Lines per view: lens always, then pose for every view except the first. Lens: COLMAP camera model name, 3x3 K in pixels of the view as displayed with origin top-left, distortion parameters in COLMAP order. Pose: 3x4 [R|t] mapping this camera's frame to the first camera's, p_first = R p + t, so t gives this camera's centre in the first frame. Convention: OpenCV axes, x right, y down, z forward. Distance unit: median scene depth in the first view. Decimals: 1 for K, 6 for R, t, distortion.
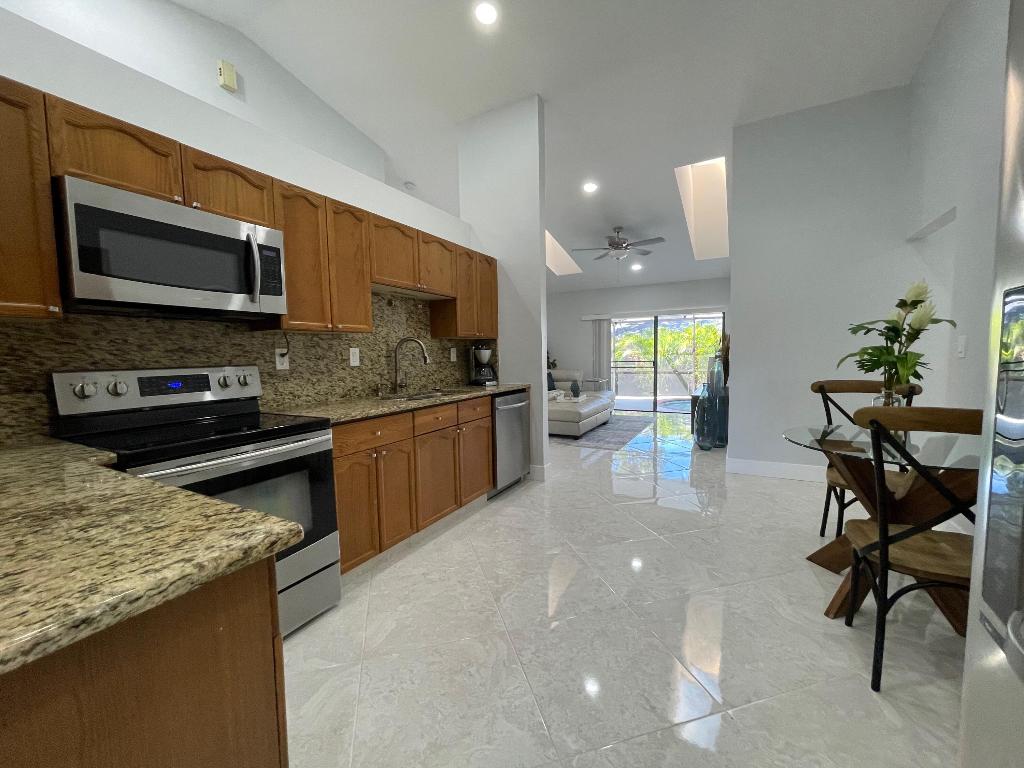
lens RADIAL K [[411.5, 0, 511.6], [0, 411.5, 384.3], [0, 0, 1]] dist [0.008523, 0.000225]
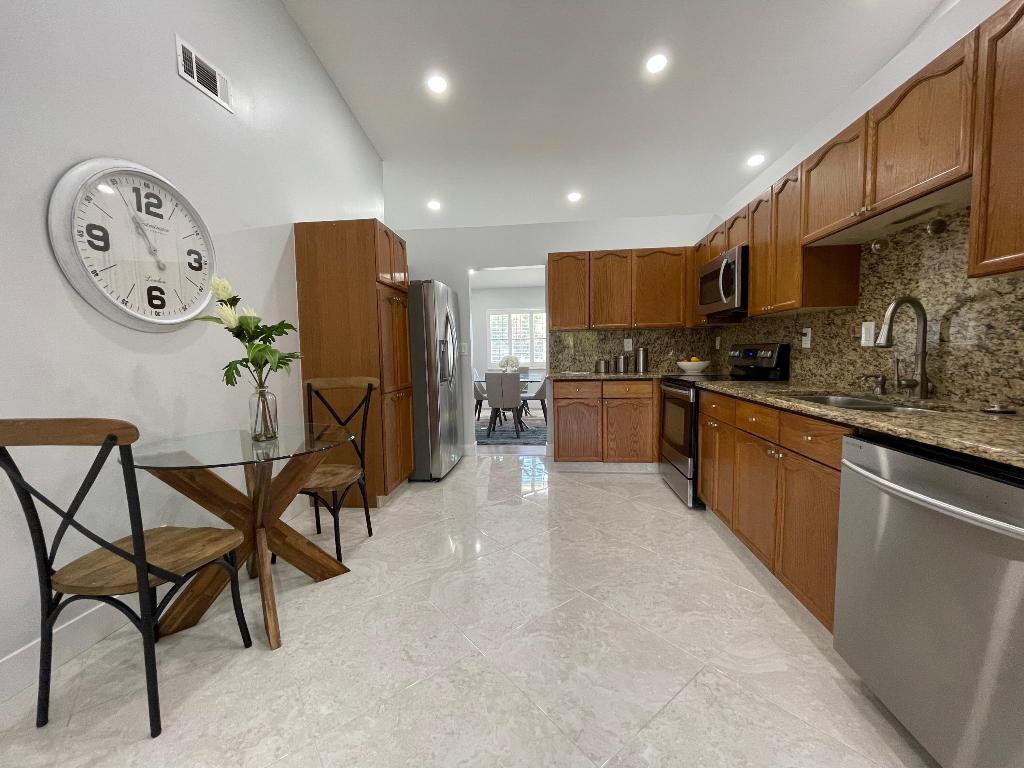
lens RADIAL K [[411.5, 0, 511.7], [0, 411.5, 381.6], [0, 0, 1]] dist [0.008523, 0.000225]
pose [[-0.921145, 0.069735, -0.382921, 0.505871], [0.012610, 0.988649, 0.149711, -0.104241], [0.389015, 0.133077, -0.911569, 1.475653]]
